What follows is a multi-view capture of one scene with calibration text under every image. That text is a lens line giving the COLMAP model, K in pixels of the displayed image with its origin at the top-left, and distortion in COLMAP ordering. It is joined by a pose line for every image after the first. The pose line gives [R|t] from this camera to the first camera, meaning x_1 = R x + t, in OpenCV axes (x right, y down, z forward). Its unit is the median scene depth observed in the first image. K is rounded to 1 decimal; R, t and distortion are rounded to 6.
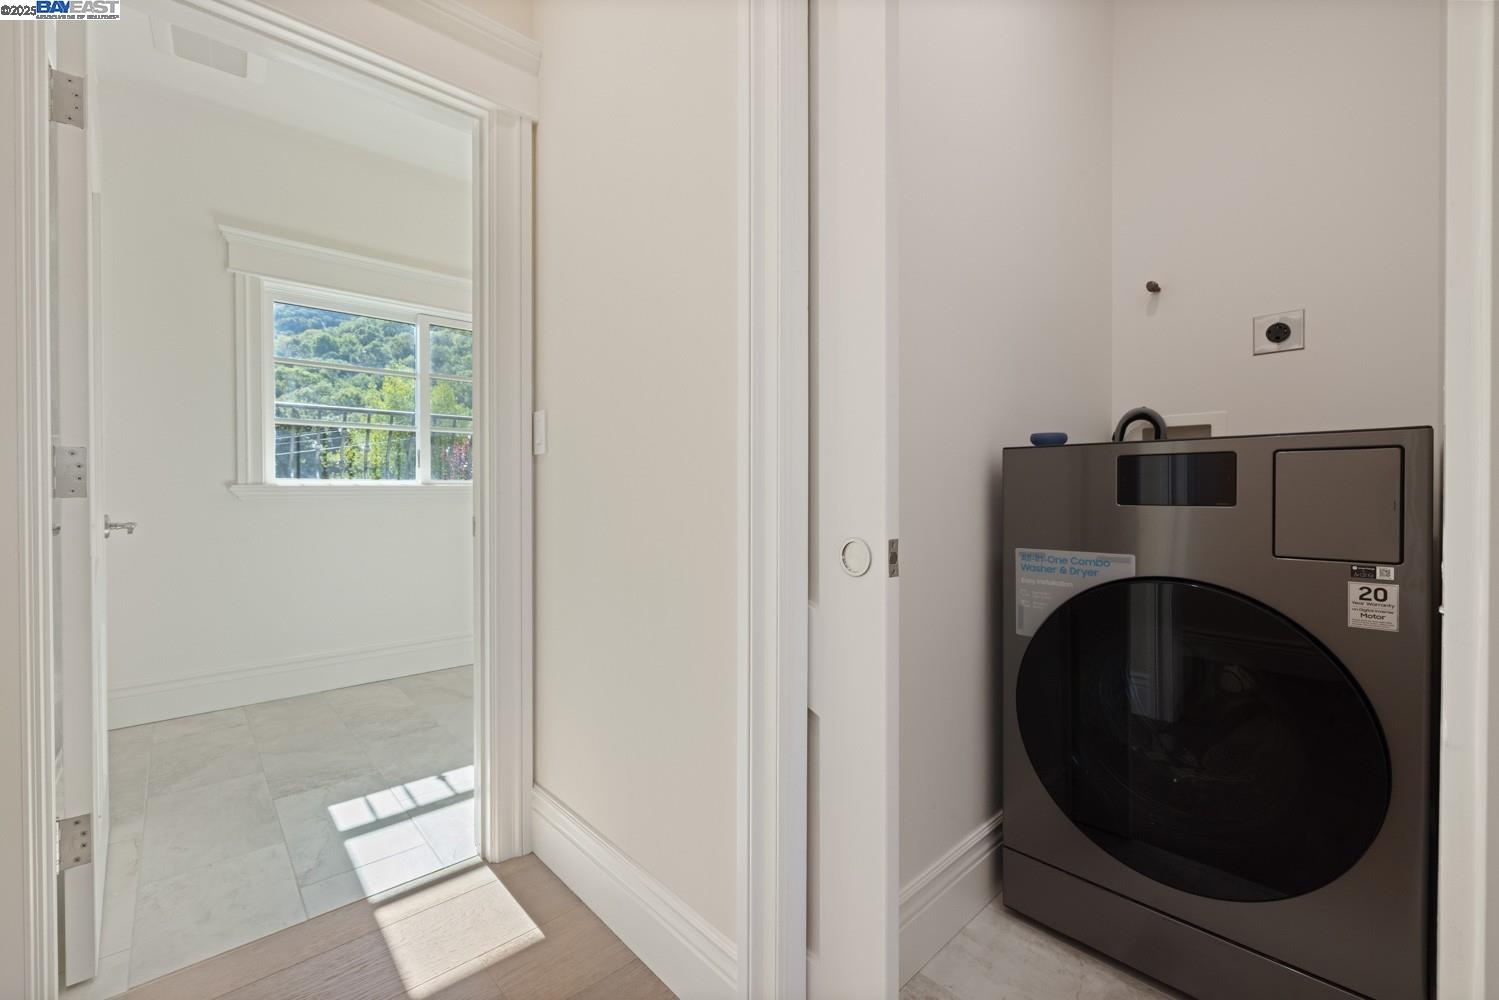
lens RADIAL K [[637.2, 0, 749.5], [0, 637.2, 500.0], [0, 0, 1]] dist [0.001236, 0.000064]
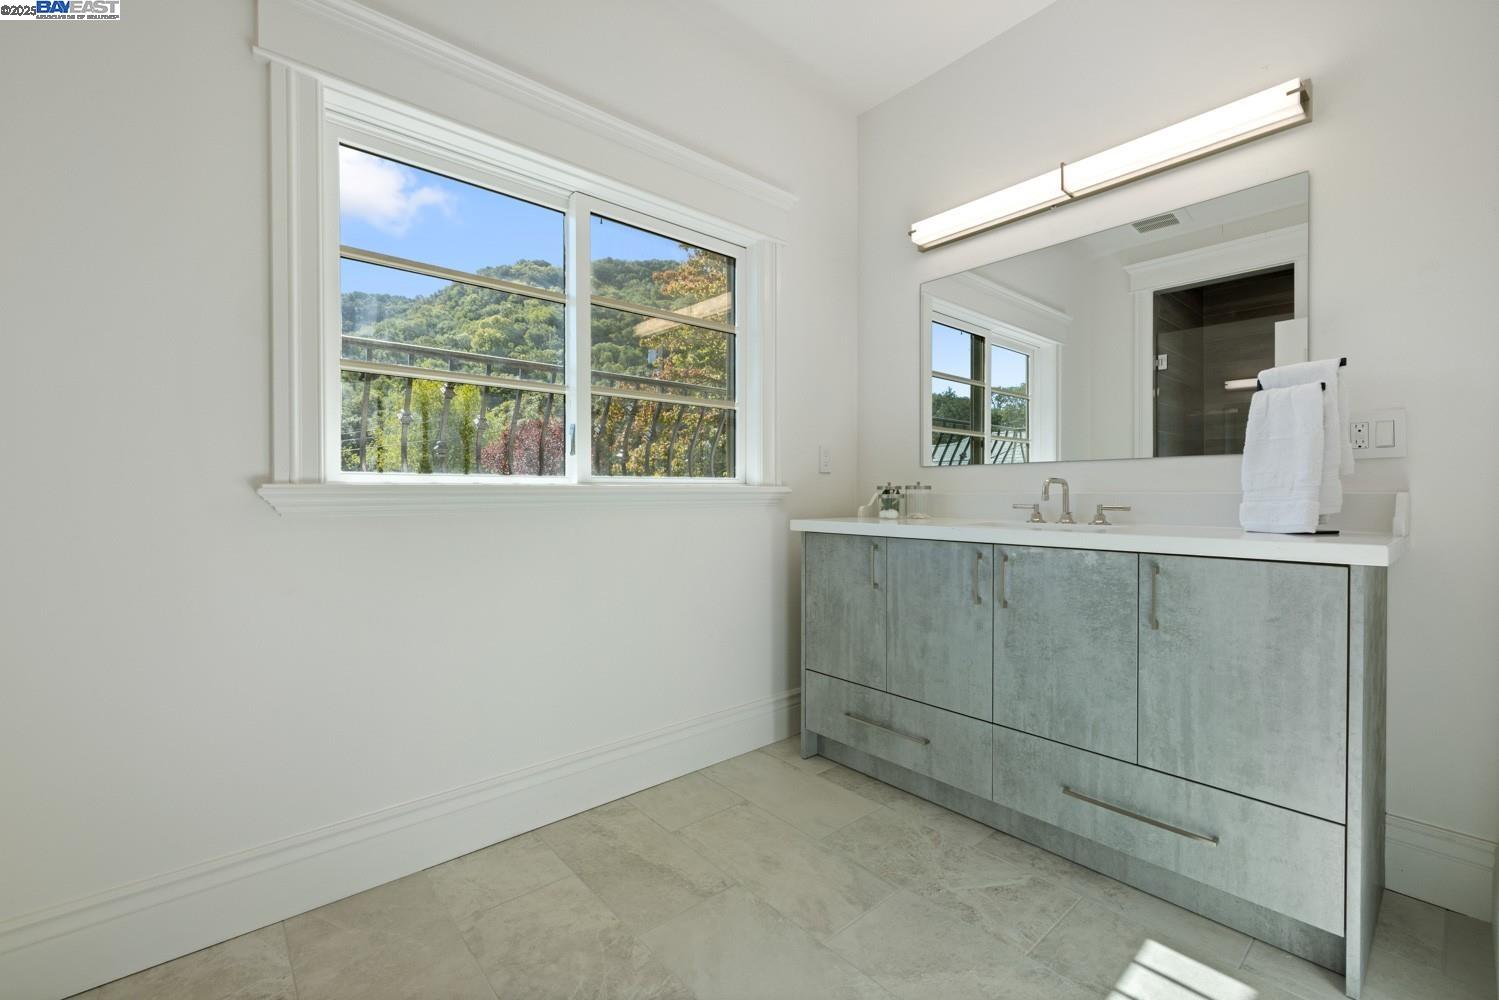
lens RADIAL K [[637.2, 0, 749.5], [0, 637.2, 500.0], [0, 0, 1]] dist [0.001236, 0.000064]
pose [[0.999776, -0.000792, -0.021143, -0.391626], [0.000692, 0.999989, -0.004734, -0.007622], [0.021147, 0.004719, 0.999765, 0.474746]]
